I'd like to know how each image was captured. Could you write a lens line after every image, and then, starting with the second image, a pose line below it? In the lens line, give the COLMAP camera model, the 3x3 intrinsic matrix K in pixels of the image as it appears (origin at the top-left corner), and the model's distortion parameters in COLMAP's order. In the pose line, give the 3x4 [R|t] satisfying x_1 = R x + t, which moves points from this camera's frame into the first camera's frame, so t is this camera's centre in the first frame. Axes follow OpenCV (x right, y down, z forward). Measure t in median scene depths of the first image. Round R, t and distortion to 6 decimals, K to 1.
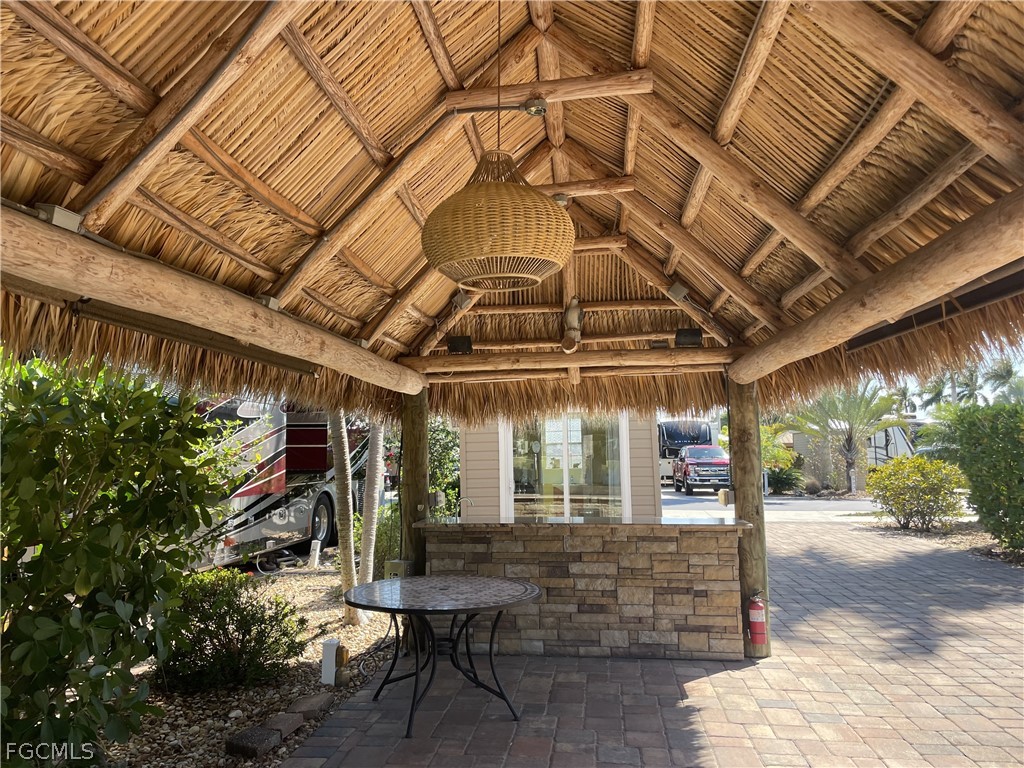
lens RADIAL K [[882.2, 0, 512.0], [0, 882.2, 384.0], [0, 0, 1]] dist [0.094007, -0.146579]
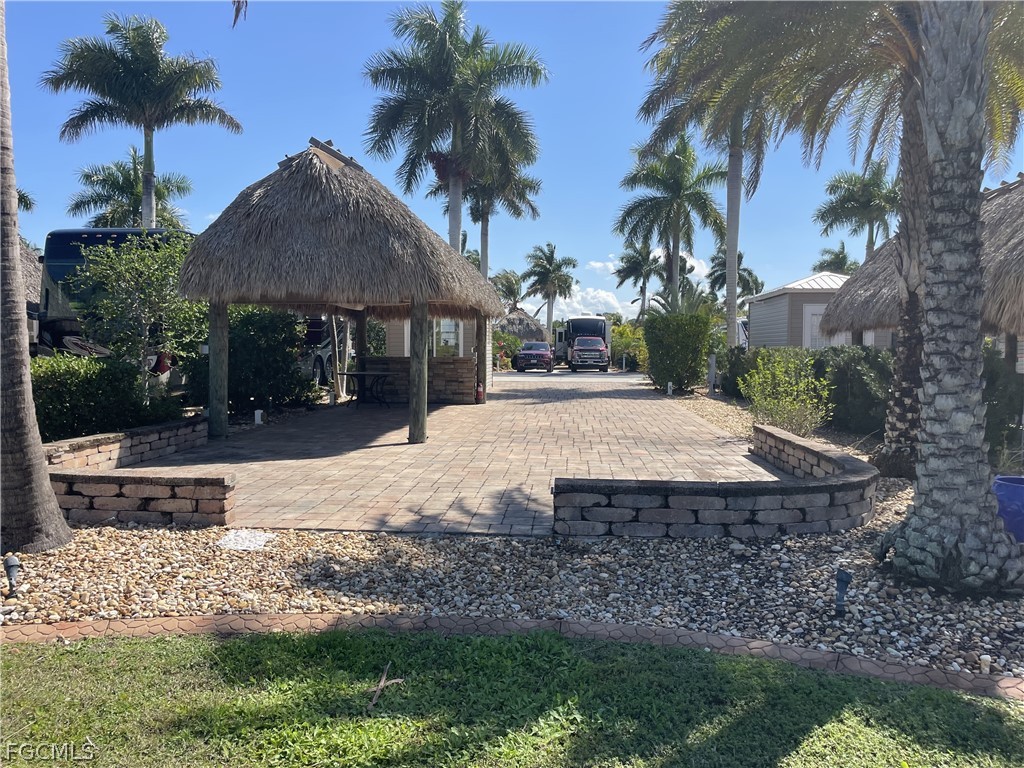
lens RADIAL K [[882.2, 0, 512.0], [0, 882.2, 384.0], [0, 0, 1]] dist [0.094007, -0.146579]
pose [[0.998447, 0.014483, 0.053799, 0.217338], [-0.021119, 0.991945, 0.124897, -0.117975], [-0.051557, -0.125839, 0.990710, -1.816074]]
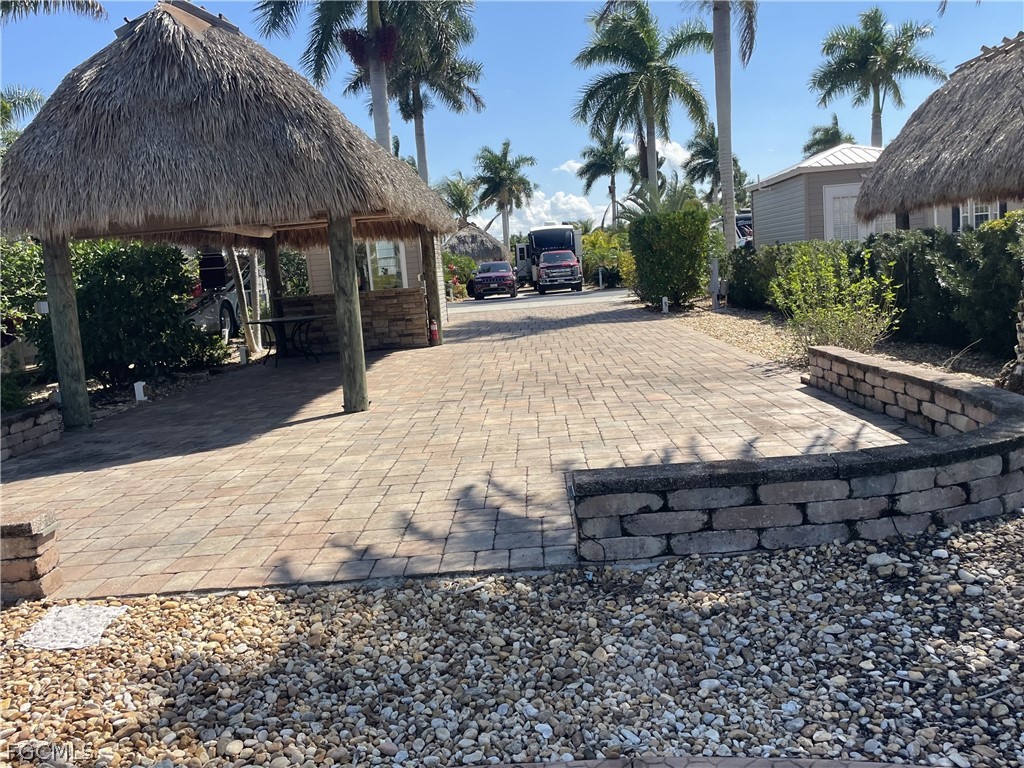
lens RADIAL K [[882.2, 0, 512.0], [0, 882.2, 384.0], [0, 0, 1]] dist [0.094007, -0.146579]
pose [[0.991269, -0.079707, 0.105033, 0.217824], [0.056075, 0.975810, 0.211305, -0.065123], [-0.119335, -0.203571, 0.971760, -1.223680]]
